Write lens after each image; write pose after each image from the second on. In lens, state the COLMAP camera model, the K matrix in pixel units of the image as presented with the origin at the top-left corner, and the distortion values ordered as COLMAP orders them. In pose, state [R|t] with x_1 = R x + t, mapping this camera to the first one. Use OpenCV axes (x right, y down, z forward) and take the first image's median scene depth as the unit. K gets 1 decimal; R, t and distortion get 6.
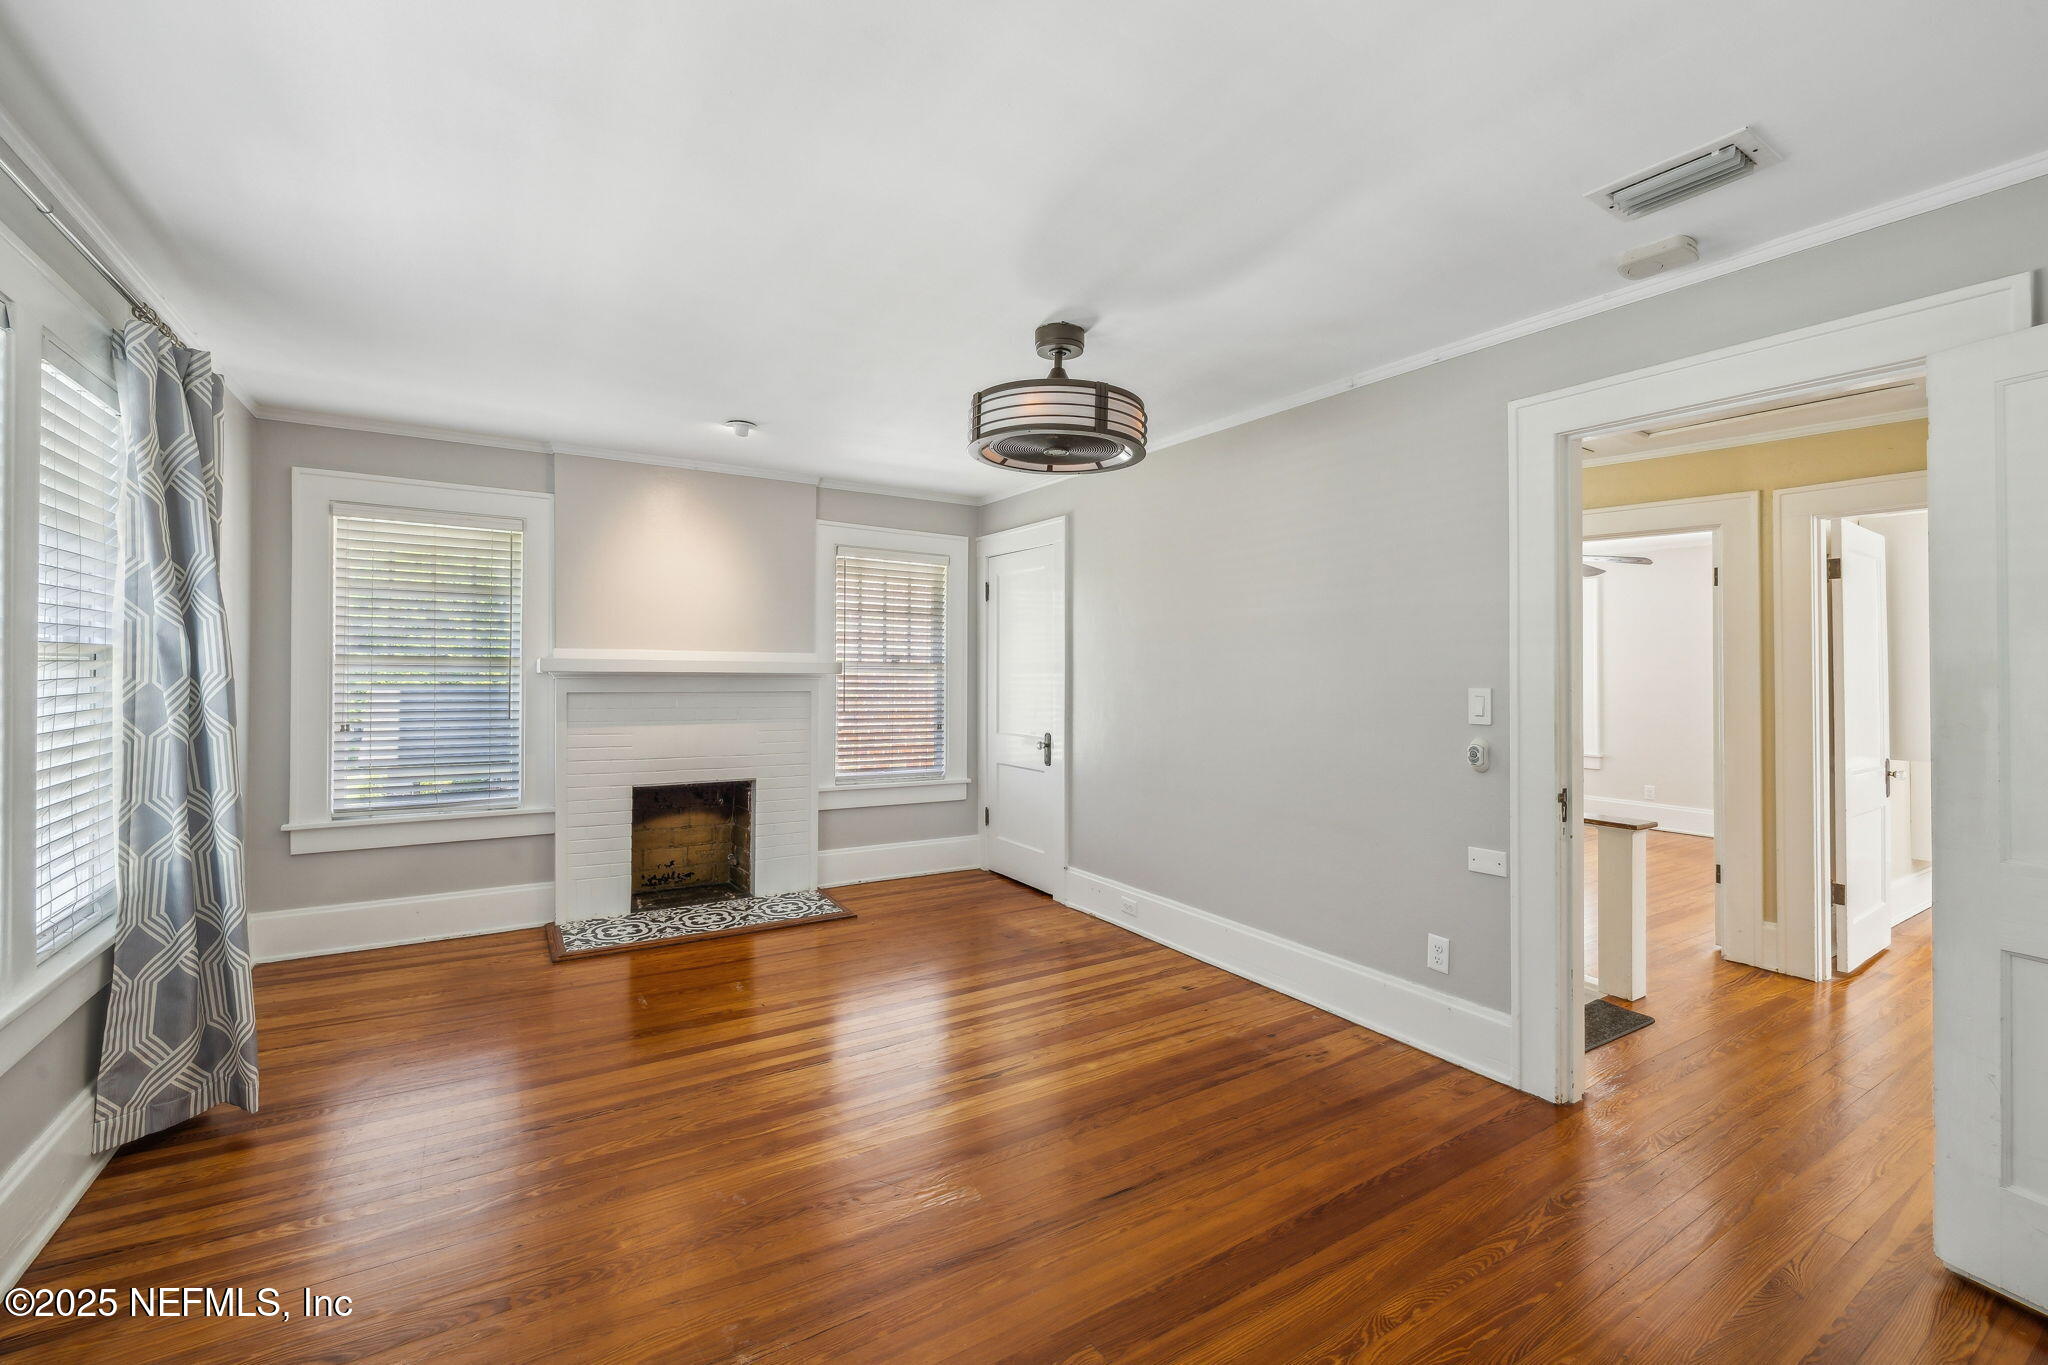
lens RADIAL K [[875.5, 0, 1023.1], [0, 875.5, 665.1], [0, 0, 1]] dist [-0.005038, 0.001757]
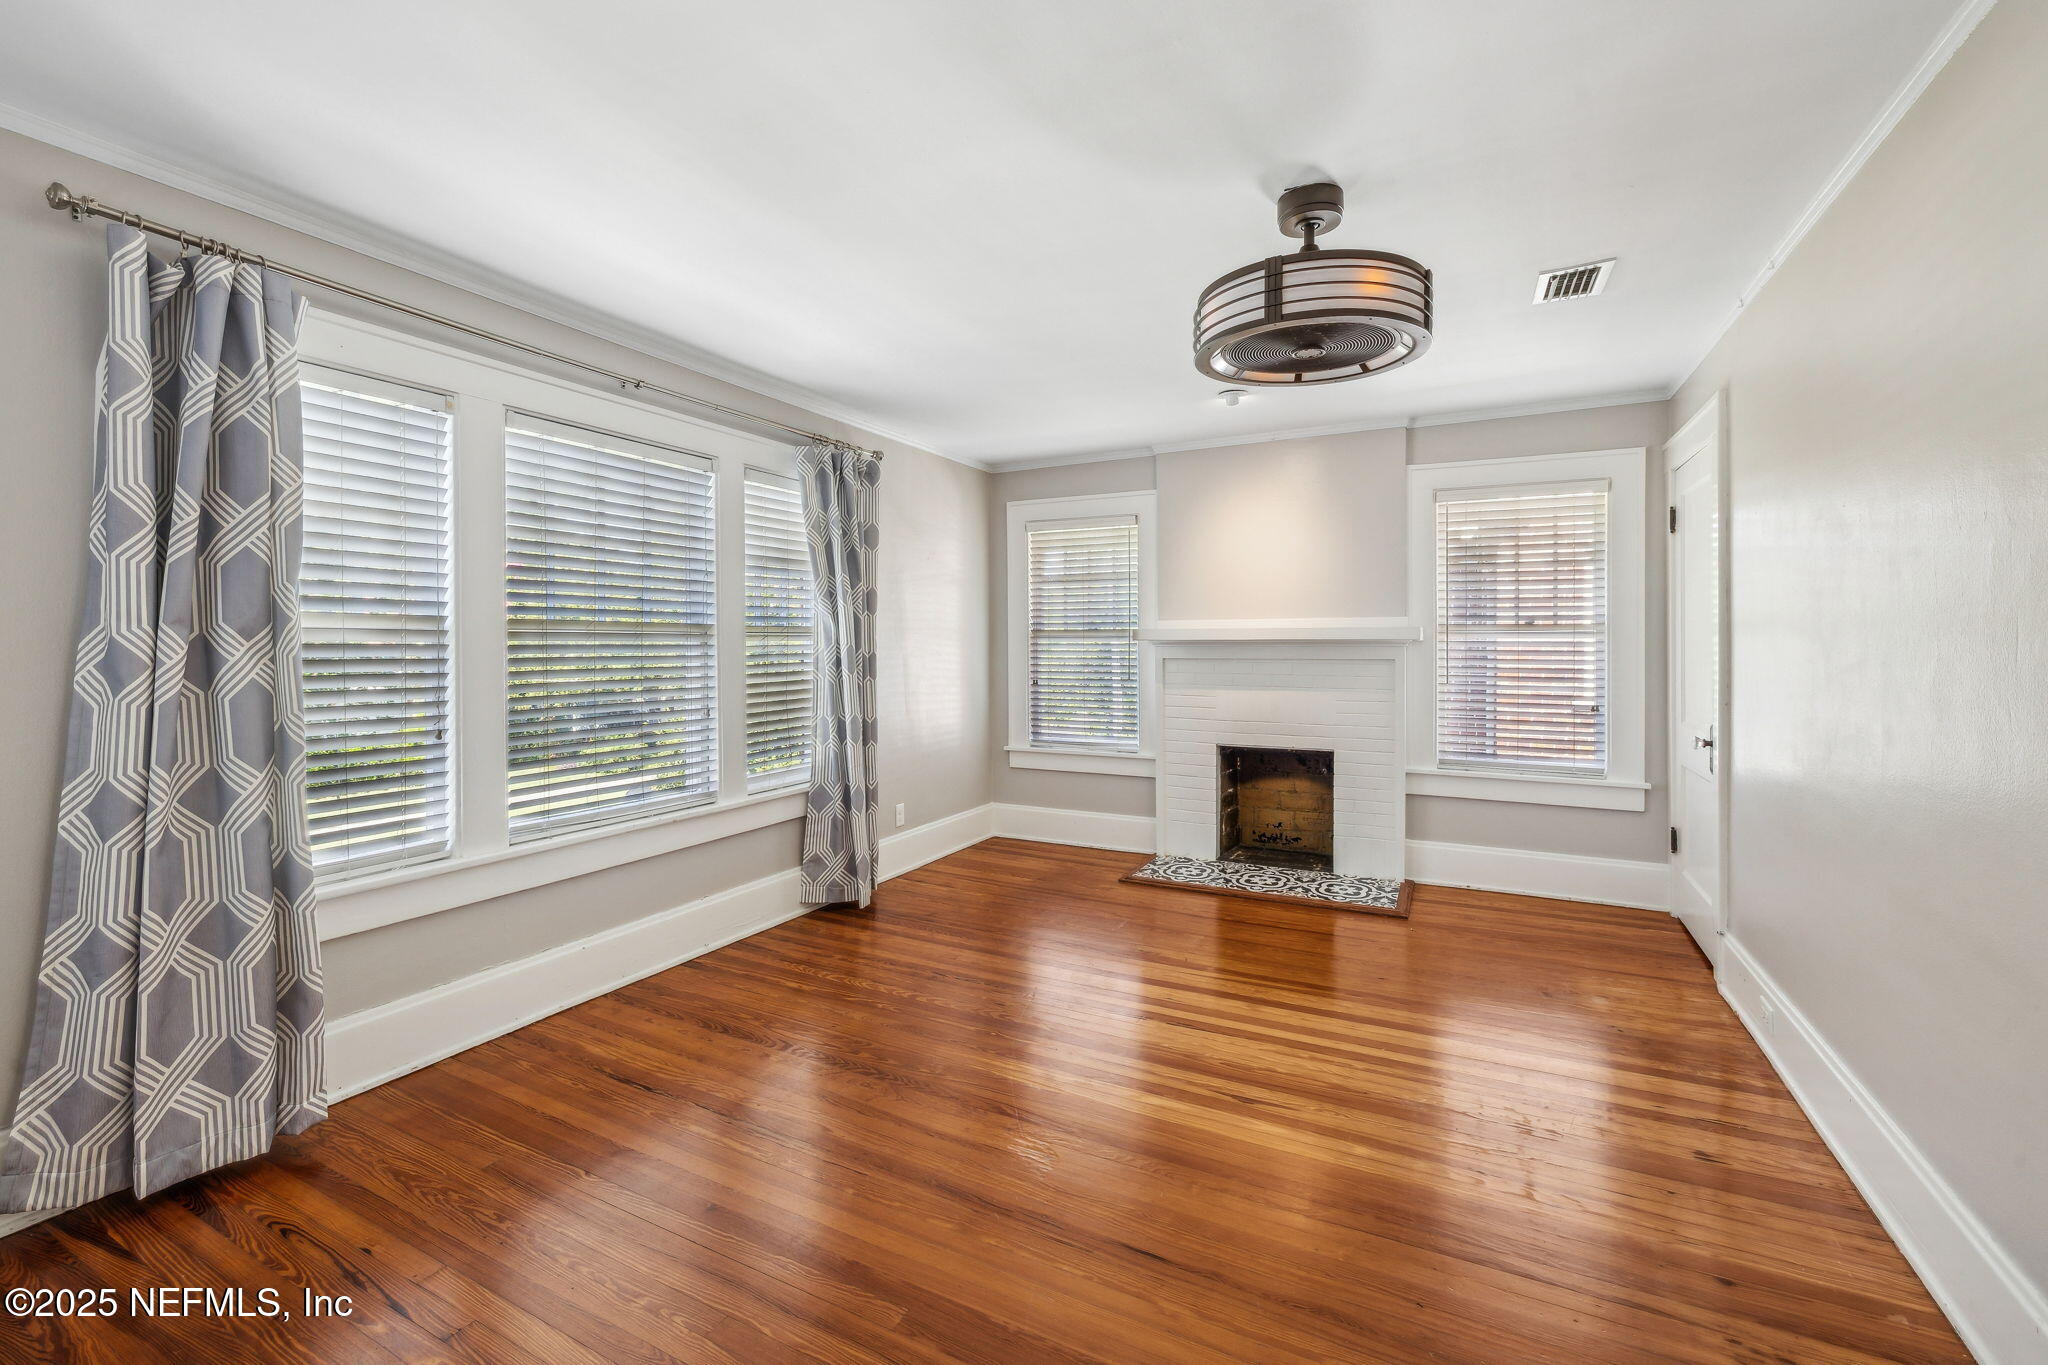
lens RADIAL K [[875.5, 0, 1016.0], [0, 875.5, 664.5], [0, 0, 1]] dist [-0.005038, 0.001757]
pose [[0.493288, 0.013308, -0.869764, 0.381768], [0.015197, 0.999599, 0.023913, 0.007993], [0.869733, -0.025014, 0.492888, 0.243515]]
